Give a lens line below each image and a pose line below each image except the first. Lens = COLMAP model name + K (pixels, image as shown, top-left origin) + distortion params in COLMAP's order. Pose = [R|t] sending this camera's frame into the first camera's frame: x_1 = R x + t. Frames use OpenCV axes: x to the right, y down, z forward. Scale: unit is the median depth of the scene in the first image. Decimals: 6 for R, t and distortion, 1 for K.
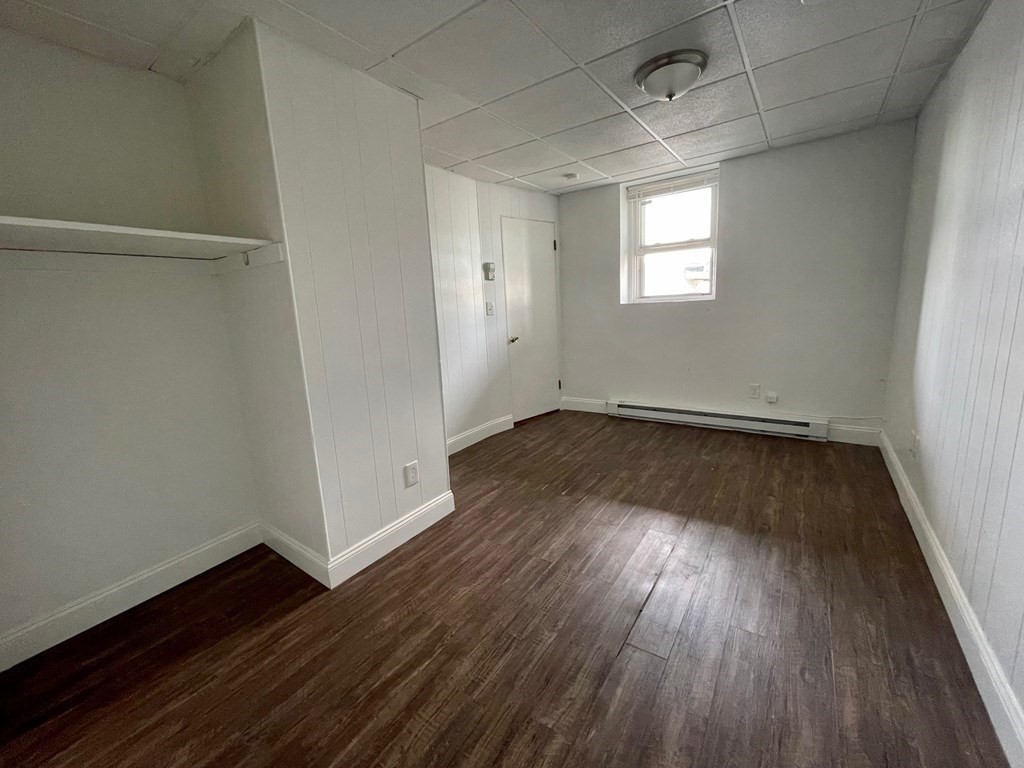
lens RADIAL K [[414.4, 0, 512.0], [0, 414.4, 384.0], [0, 0, 1]] dist [0.000276, 0.000011]
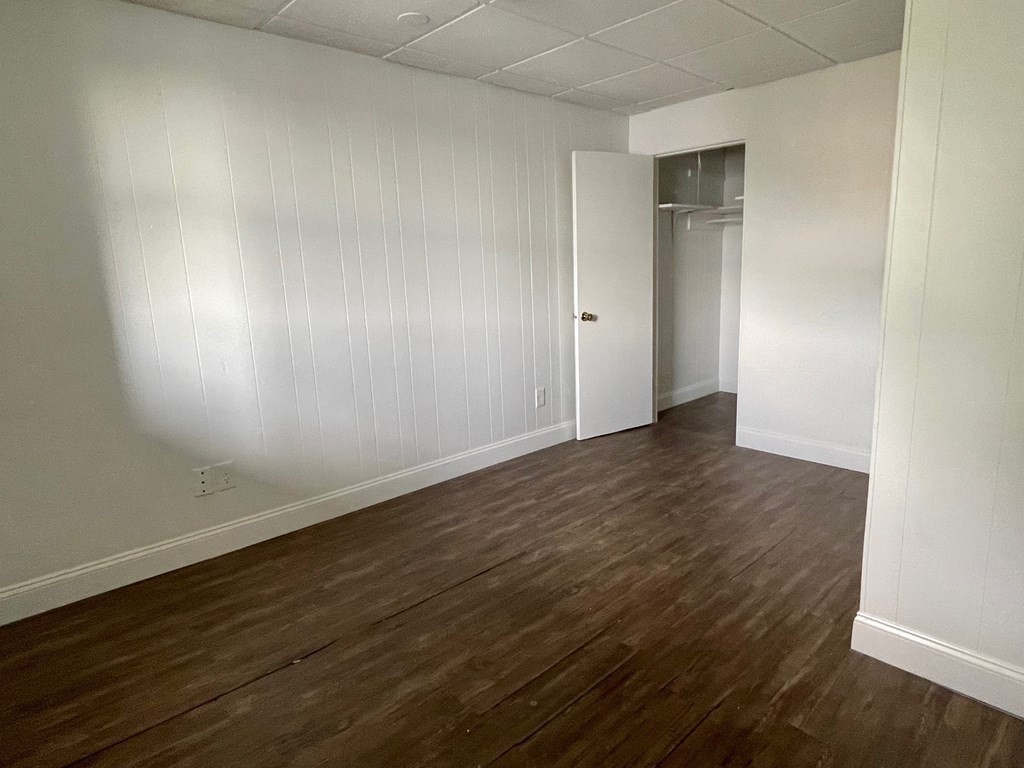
lens RADIAL K [[591.9, 0, 512.0], [0, 591.9, 384.0], [0, 0, 1]] dist [-0.001902, -0.000915]
pose [[-0.973676, 0.044405, 0.223568, 0.095102], [0.126304, 0.921595, 0.367029, -0.324602], [-0.189741, 0.385605, -0.902943, 1.579075]]
